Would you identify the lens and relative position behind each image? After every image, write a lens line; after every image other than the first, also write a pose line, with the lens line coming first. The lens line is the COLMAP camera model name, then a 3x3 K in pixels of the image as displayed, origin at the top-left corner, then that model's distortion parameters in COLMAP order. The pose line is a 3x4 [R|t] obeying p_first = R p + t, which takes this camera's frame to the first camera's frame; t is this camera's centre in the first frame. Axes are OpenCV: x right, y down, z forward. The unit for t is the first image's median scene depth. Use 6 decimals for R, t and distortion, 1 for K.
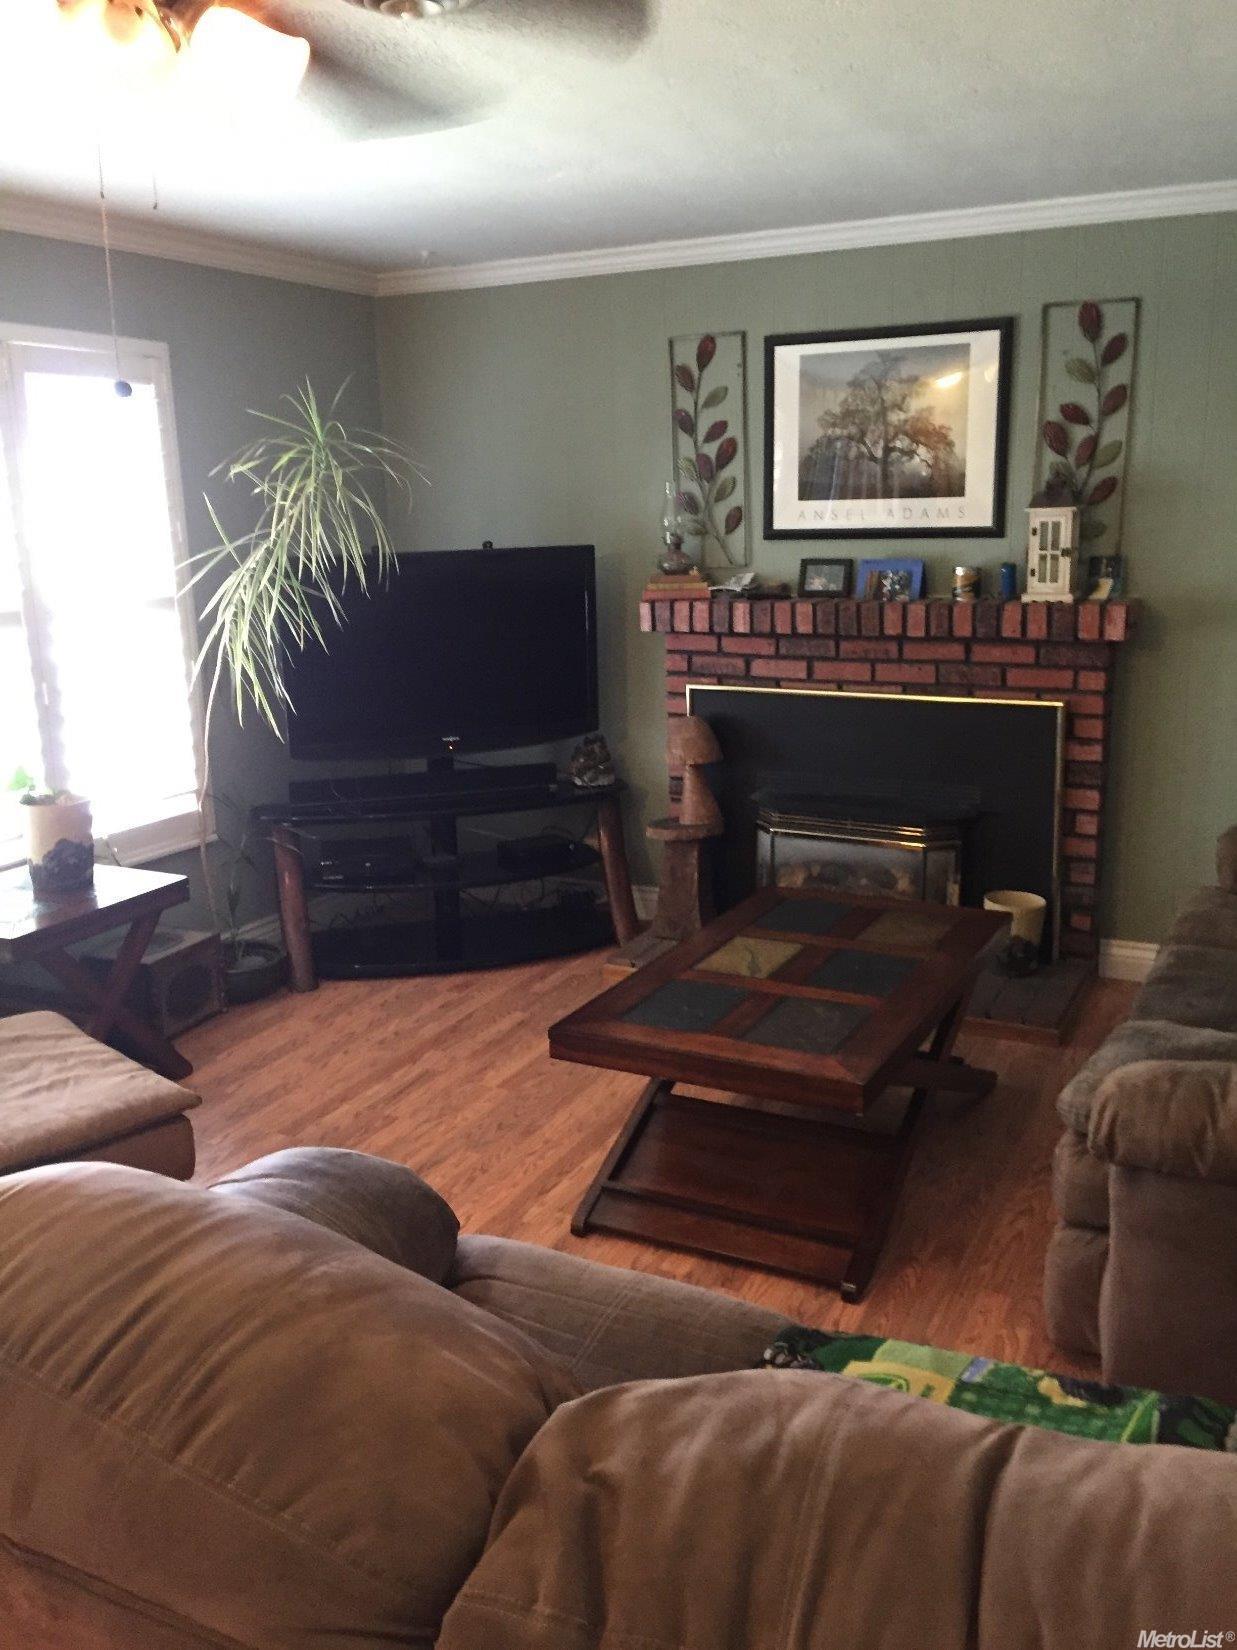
lens RADIAL K [[1409.7, 0, 618.5], [0, 1409.7, 825.0], [0, 0, 1]] dist [0.057201, -0.090602]
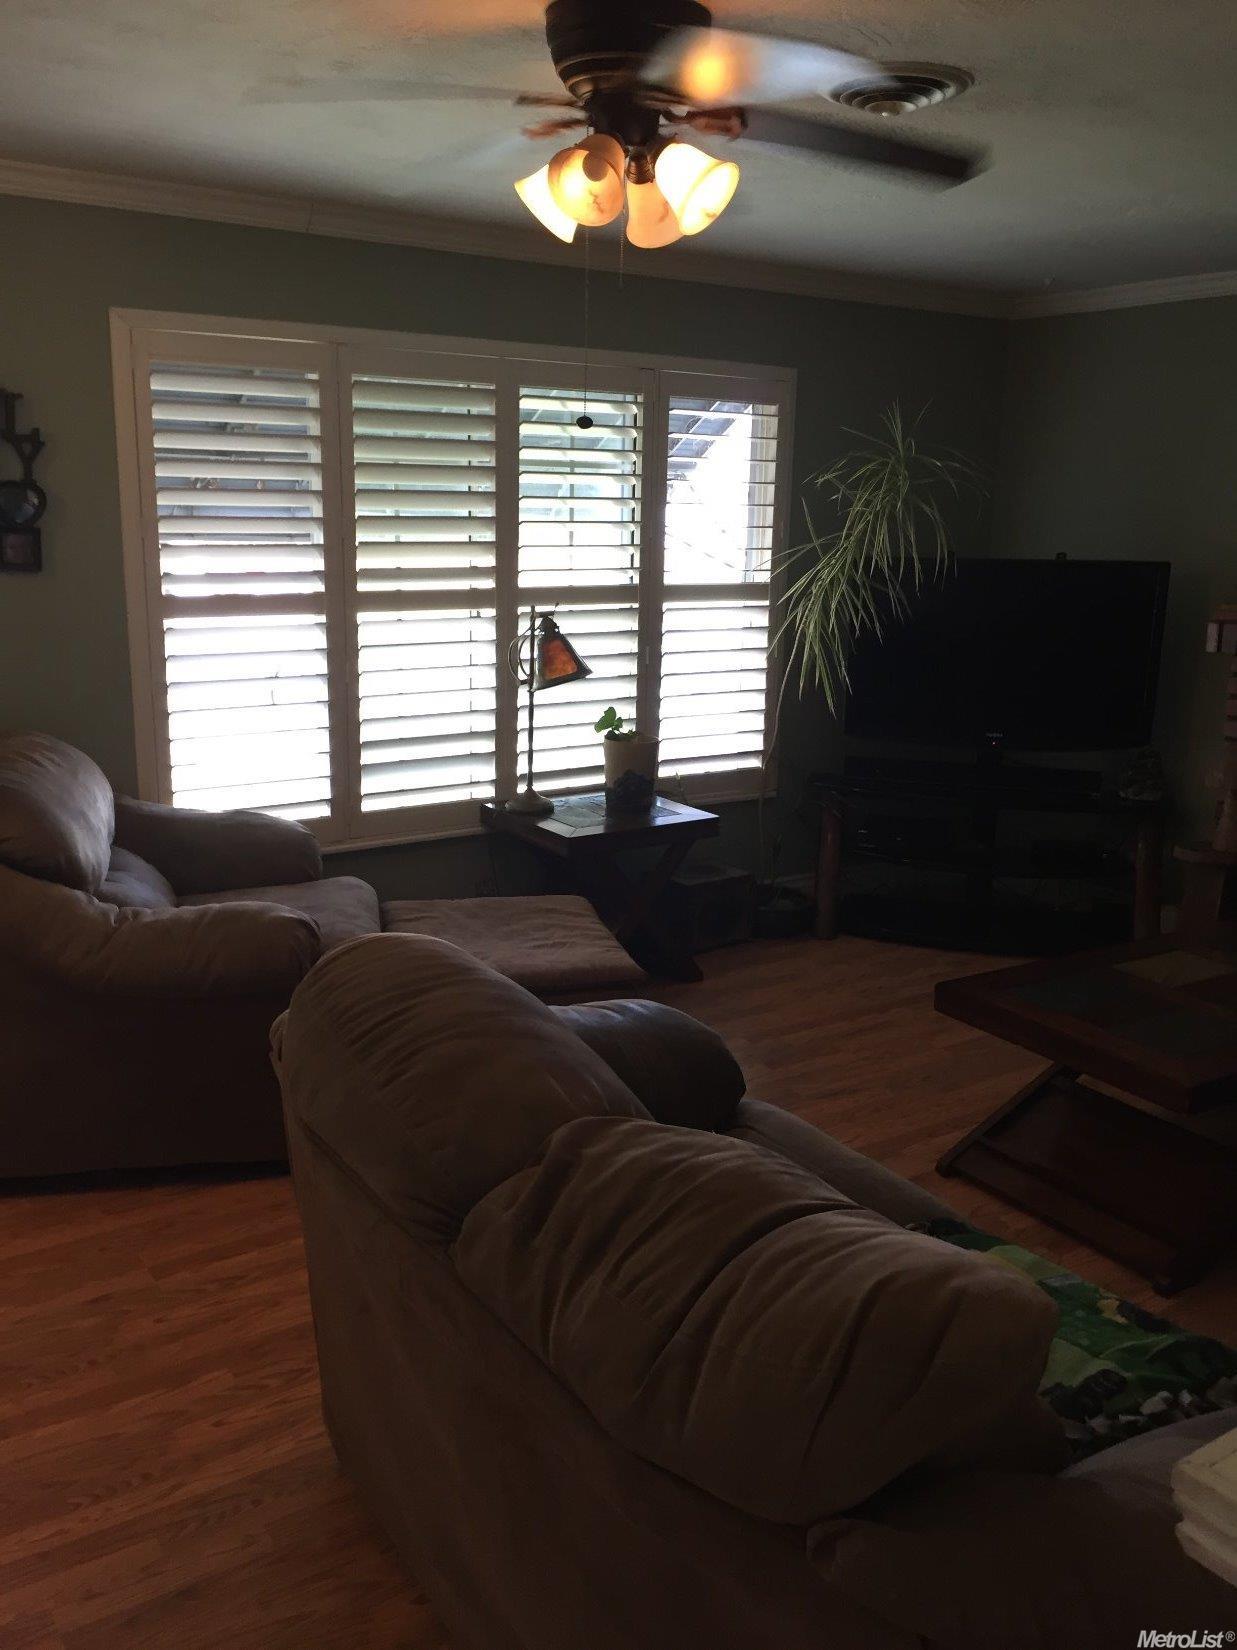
lens RADIAL K [[1409.7, 0, 618.5], [0, 1409.7, 825.0], [0, 0, 1]] dist [0.057201, -0.090602]
pose [[0.866627, 0.151441, -0.475419, 0.162097], [-0.153195, 0.987564, 0.035327, 0.012577], [0.474856, 0.042217, 0.879050, -0.075389]]
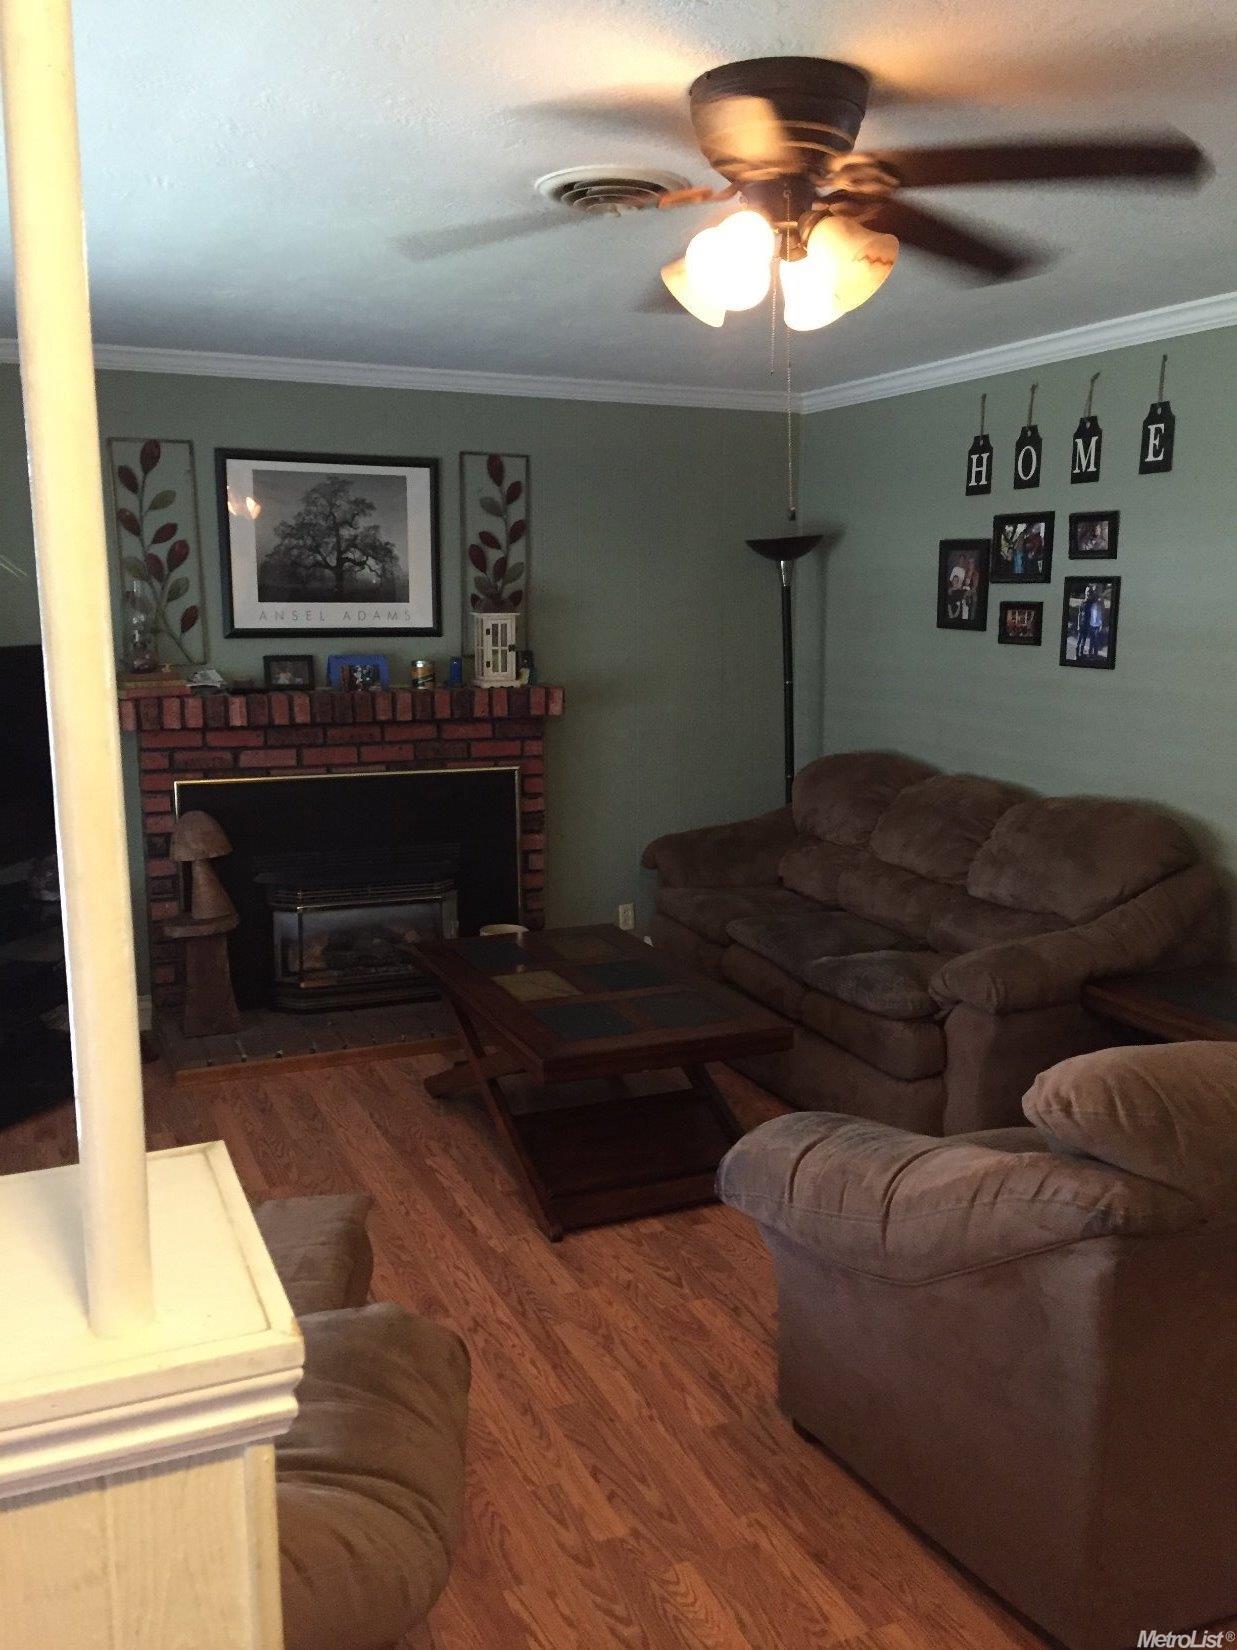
lens RADIAL K [[1409.7, 0, 618.5], [0, 1409.7, 825.0], [0, 0, 1]] dist [0.057201, -0.090602]
pose [[0.632732, -0.103814, 0.767381, -0.567819], [0.158143, 0.987411, 0.003185, -0.024062], [-0.758051, 0.119341, 0.641184, 0.132022]]
